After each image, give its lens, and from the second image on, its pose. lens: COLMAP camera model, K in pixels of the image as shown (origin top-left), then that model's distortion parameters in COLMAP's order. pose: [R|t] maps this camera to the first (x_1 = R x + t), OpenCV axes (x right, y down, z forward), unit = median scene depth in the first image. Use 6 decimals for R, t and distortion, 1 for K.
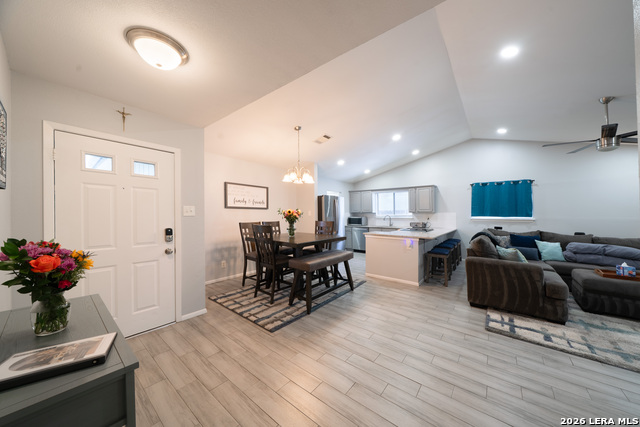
lens RADIAL K [[216.6, 0, 320.4], [0, 216.6, 216.6], [0, 0, 1]] dist [-0.009775, 0.000825]
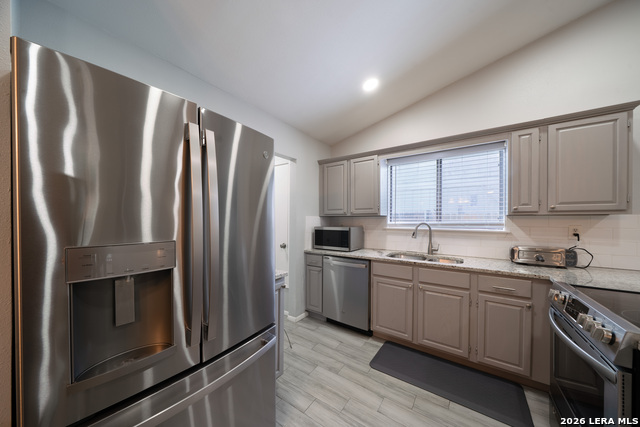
lens RADIAL K [[216.6, 0, 316.8], [0, 216.6, 219.1], [0, 0, 1]] dist [-0.009775, 0.000825]
pose [[0.999964, 0.003724, 0.007652, 0.264337], [-0.003586, 0.999830, -0.018079, -0.010863], [-0.007718, 0.018050, 0.999807, 1.269668]]
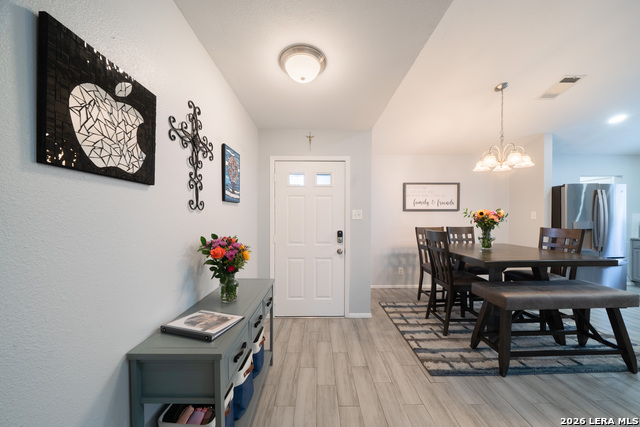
lens RADIAL K [[216.6, 0, 323.4], [0, 216.6, 224.7], [0, 0, 1]] dist [-0.009775, 0.000825]
pose [[0.634701, 0.018054, -0.772547, 0.072705], [-0.002835, 0.999775, 0.021035, 0.000508], [0.772752, -0.011161, 0.634610, 0.171596]]
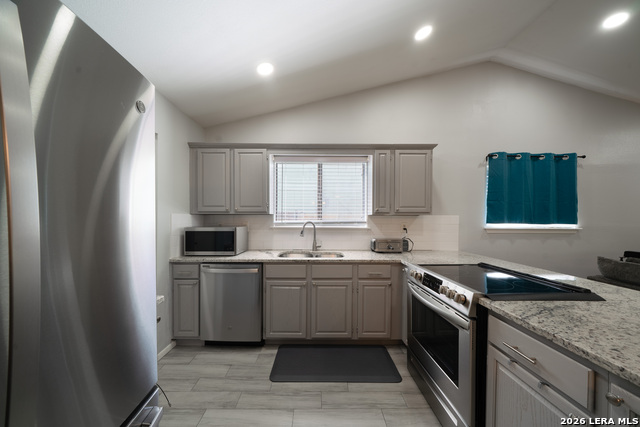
lens RADIAL K [[216.6, 0, 316.9], [0, 216.6, 219.4], [0, 0, 1]] dist [-0.009775, 0.000825]
pose [[0.804136, 0.001106, 0.594444, 0.201904], [0.005315, 0.999945, -0.009049, -0.012722], [-0.594421, 0.010436, 0.804086, 1.351866]]
